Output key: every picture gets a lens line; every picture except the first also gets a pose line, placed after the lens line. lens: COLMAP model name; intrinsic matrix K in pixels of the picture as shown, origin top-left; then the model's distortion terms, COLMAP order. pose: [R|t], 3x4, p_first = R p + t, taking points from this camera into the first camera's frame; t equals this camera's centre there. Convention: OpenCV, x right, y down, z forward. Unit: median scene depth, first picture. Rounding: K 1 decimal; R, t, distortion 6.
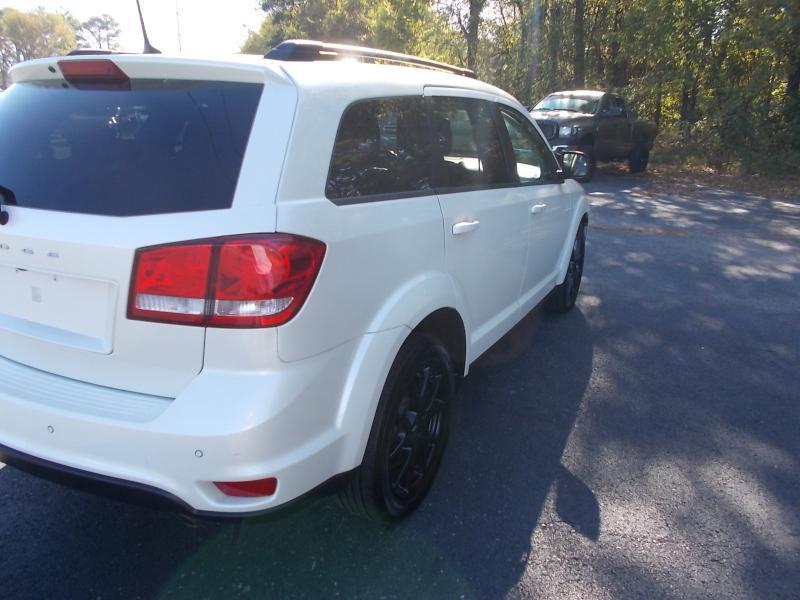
lens RADIAL K [[625.0, 0, 395.4], [0, 625.0, 294.8], [0, 0, 1]] dist [0.001240, -0.014210]
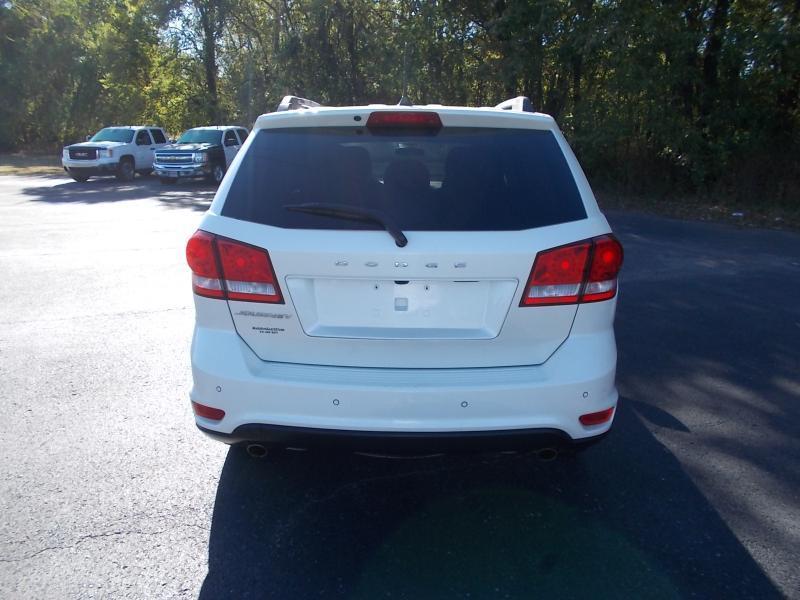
lens RADIAL K [[625.0, 0, 396.2], [0, 625.0, 303.5], [0, 0, 1]] dist [0.001240, -0.014210]
pose [[0.904153, -0.127989, 0.407587, -0.150403], [0.136971, 0.990549, 0.007206, -0.001856], [-0.404657, 0.049313, 0.913138, -0.014019]]
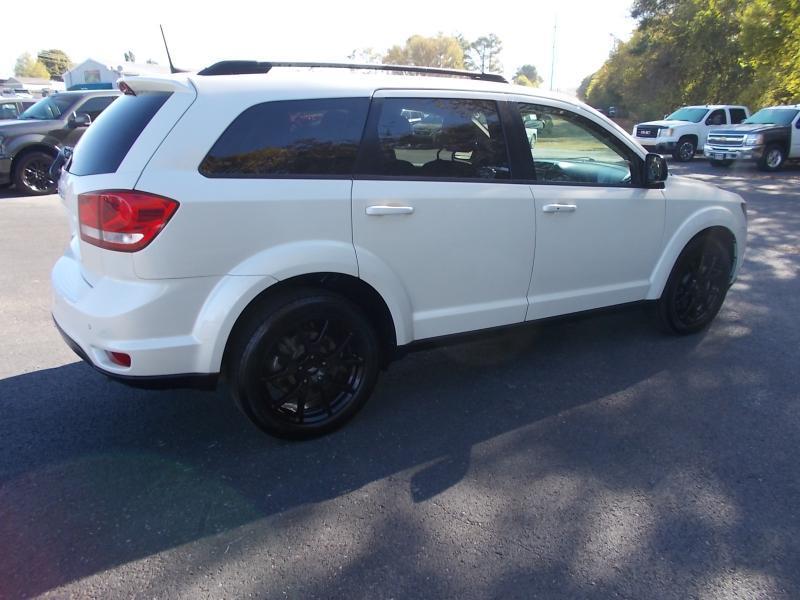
lens RADIAL K [[625.0, 0, 400.4], [0, 625.0, 299.5], [0, 0, 1]] dist [0.001240, -0.014210]
pose [[0.840333, 0.141406, -0.523301, 0.141440], [-0.146149, 0.988729, 0.032483, 0.002369], [0.521996, 0.049183, 0.851529, 0.007564]]
